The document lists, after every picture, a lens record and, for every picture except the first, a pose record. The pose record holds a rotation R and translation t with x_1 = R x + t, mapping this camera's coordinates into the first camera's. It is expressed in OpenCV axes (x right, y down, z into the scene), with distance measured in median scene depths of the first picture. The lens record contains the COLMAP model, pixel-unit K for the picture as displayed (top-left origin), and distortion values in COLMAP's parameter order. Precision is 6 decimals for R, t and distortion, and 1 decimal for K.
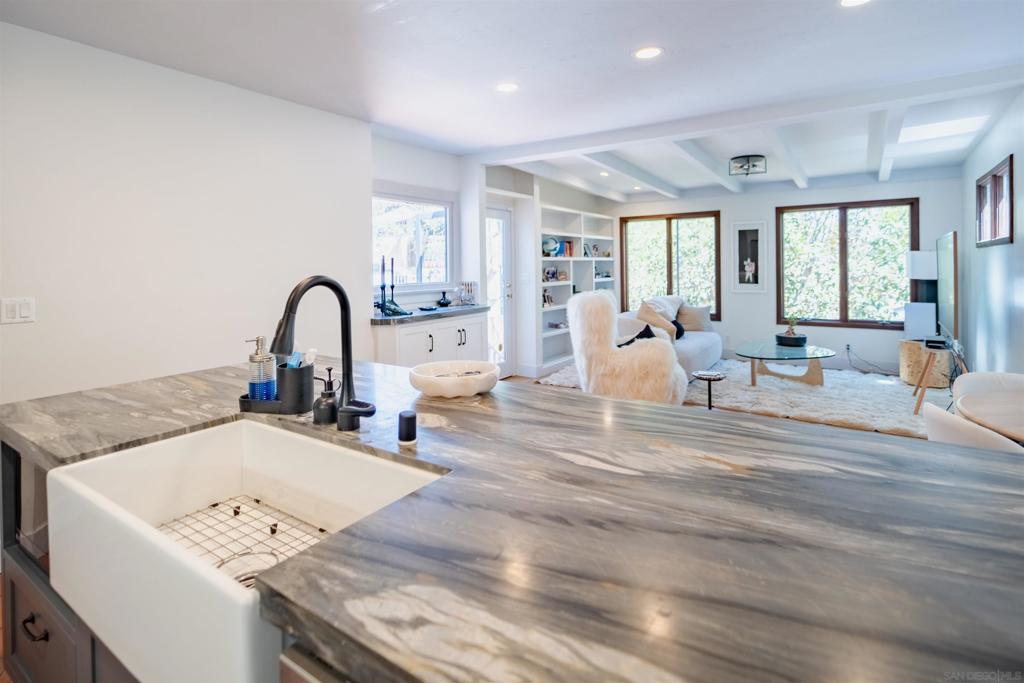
lens RADIAL K [[508.2, 0, 512.9], [0, 508.2, 271.9], [0, 0, 1]] dist [-0.000414, 0.001422]
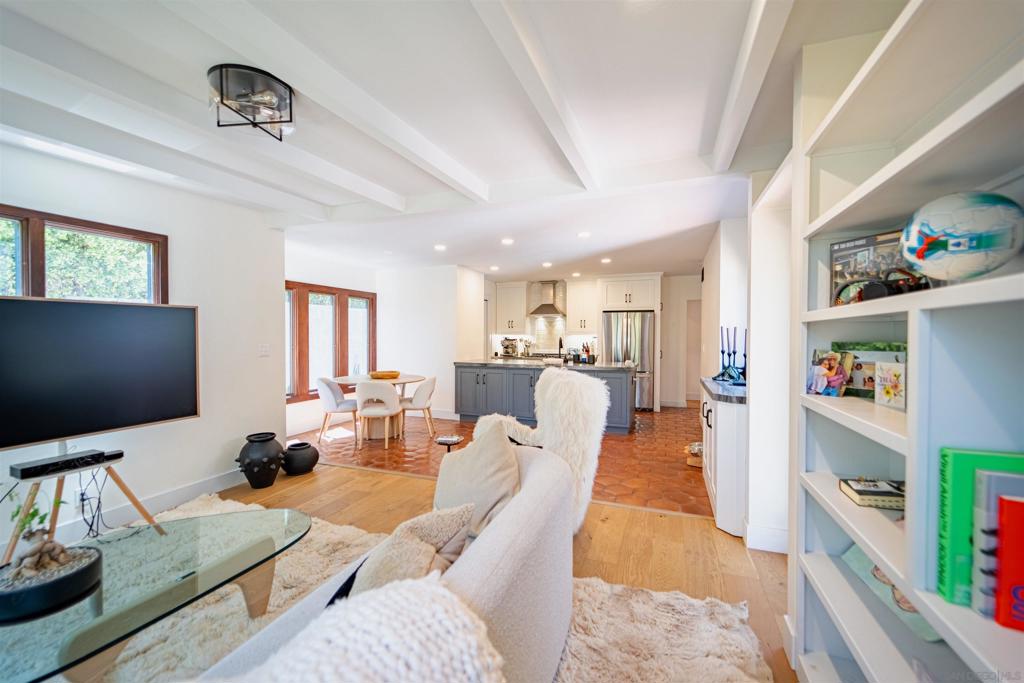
lens RADIAL K [[409.3, 0, 518.2], [0, 409.3, 343.9], [0, 0, 1]] dist [0.006776, -0.002944]
pose [[-0.971997, 0.015195, -0.234504, 0.281384], [0.006973, 0.999333, 0.035849, -0.018983], [0.234892, 0.033210, -0.971454, 1.159840]]
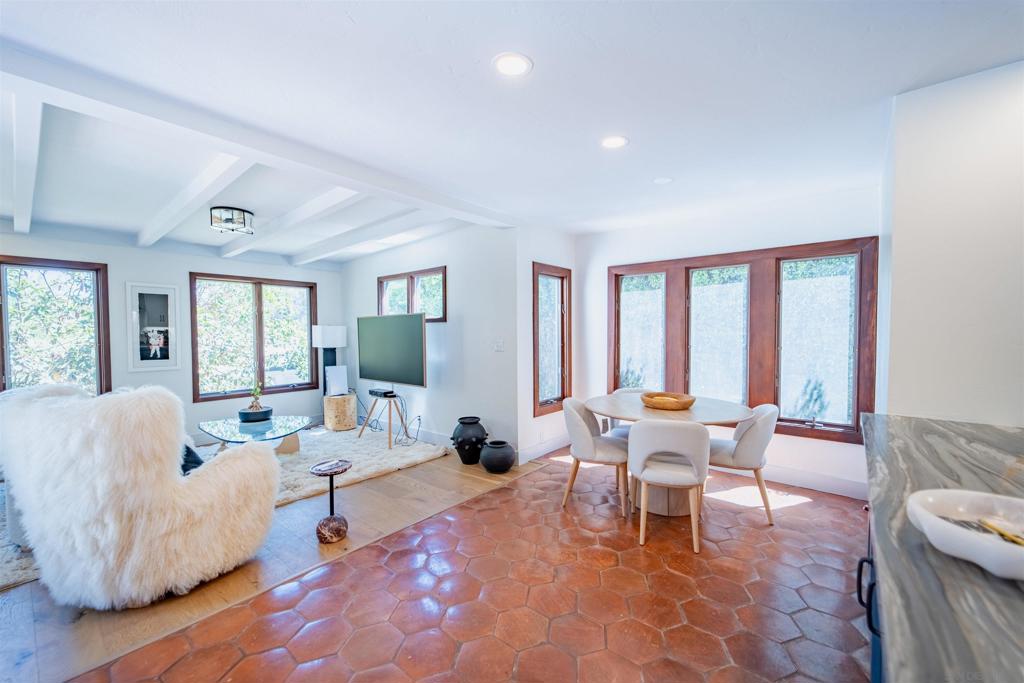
lens RADIAL K [[409.3, 0, 511.3], [0, 409.3, 343.4], [0, 0, 1]] dist [0.006776, -0.002944]
pose [[0.097720, -0.017457, 0.995061, -0.154656], [0.017861, 0.999716, 0.015785, -0.003778], [-0.995054, 0.016231, 0.098004, 0.390739]]
